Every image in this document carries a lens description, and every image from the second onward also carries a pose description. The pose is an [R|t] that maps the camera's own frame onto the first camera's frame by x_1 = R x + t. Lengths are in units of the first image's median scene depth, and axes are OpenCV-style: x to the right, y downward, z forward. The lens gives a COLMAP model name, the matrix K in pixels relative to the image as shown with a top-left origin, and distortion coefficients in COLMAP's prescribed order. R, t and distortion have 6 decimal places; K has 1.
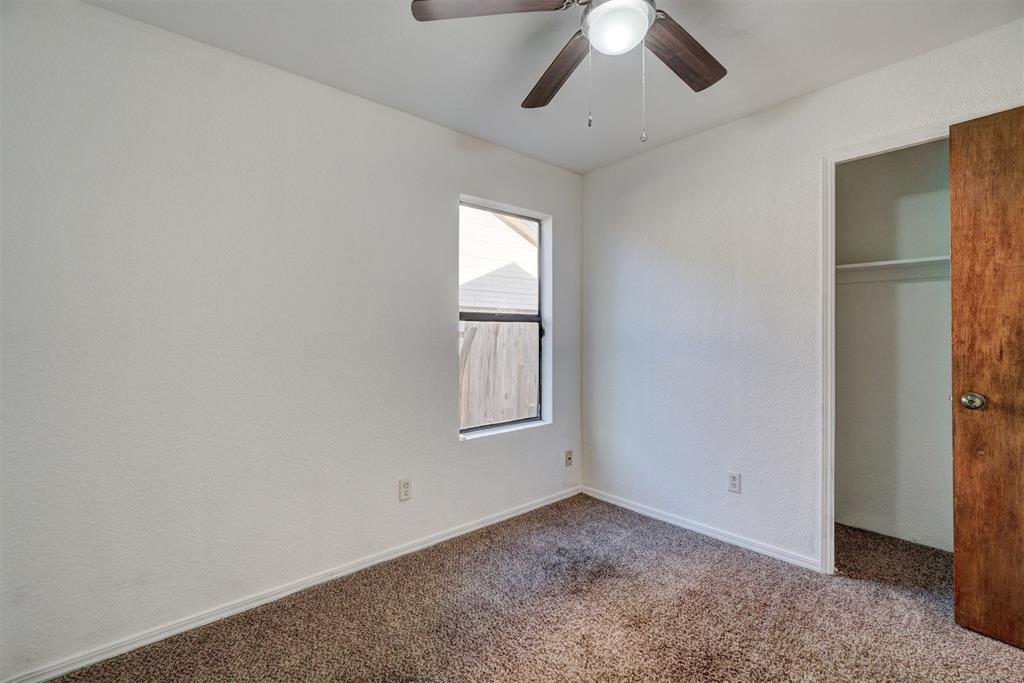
lens RADIAL K [[451.1, 0, 511.0], [0, 451.1, 330.4], [0, 0, 1]] dist [0.000259, 0.001183]
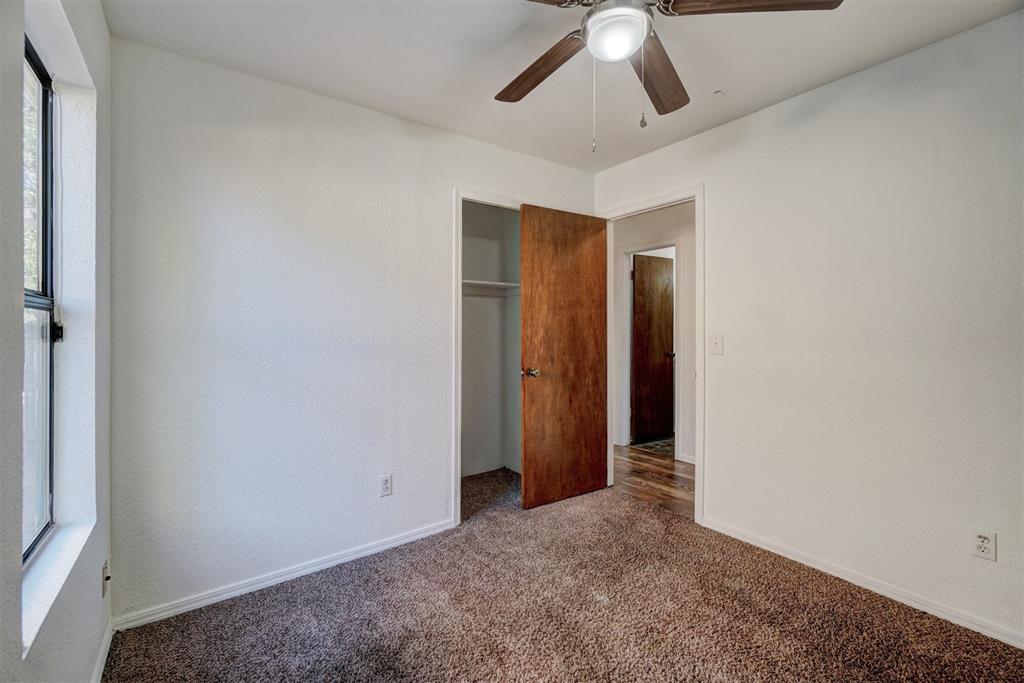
lens RADIAL K [[440.6, 0, 515.4], [0, 440.6, 332.6], [0, 0, 1]] dist [-0.010125, 0.005990]
pose [[0.074954, -0.002700, 0.997183, -0.480388], [-0.003094, 0.999991, 0.002940, 0.002090], [-0.997182, -0.003305, 0.074945, 0.723759]]
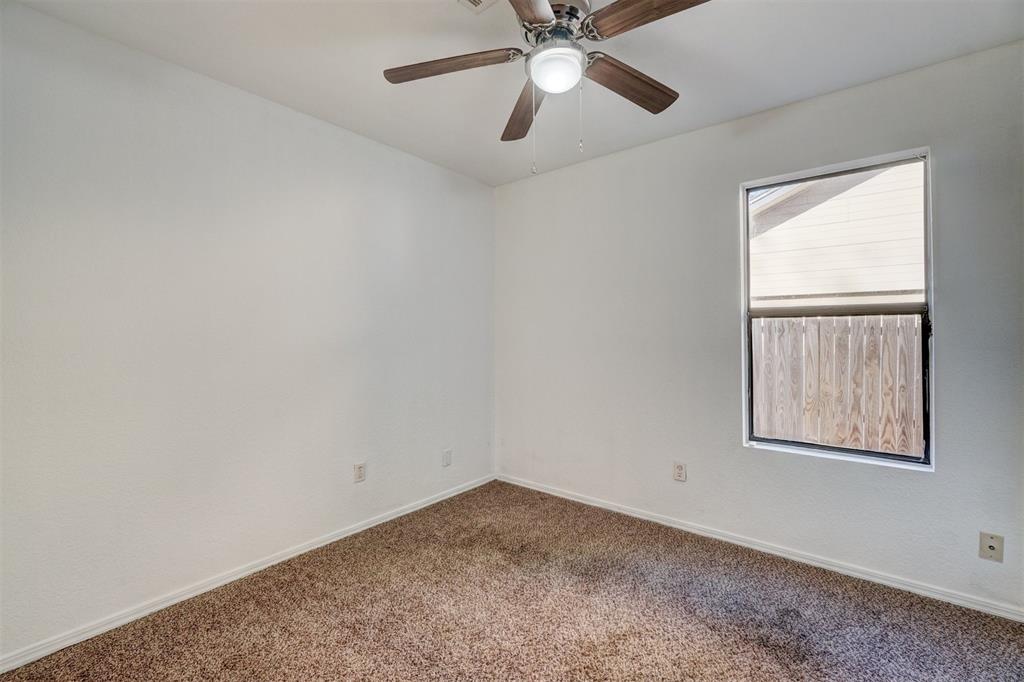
lens RADIAL K [[451.1, 0, 511.0], [0, 451.1, 329.9], [0, 0, 1]] dist [0.000259, 0.001183]
pose [[0.177387, -0.002561, -0.984138, 0.856572], [0.011953, 0.999928, -0.000448, -0.003028], [0.984069, -0.011684, 0.177405, 0.425902]]
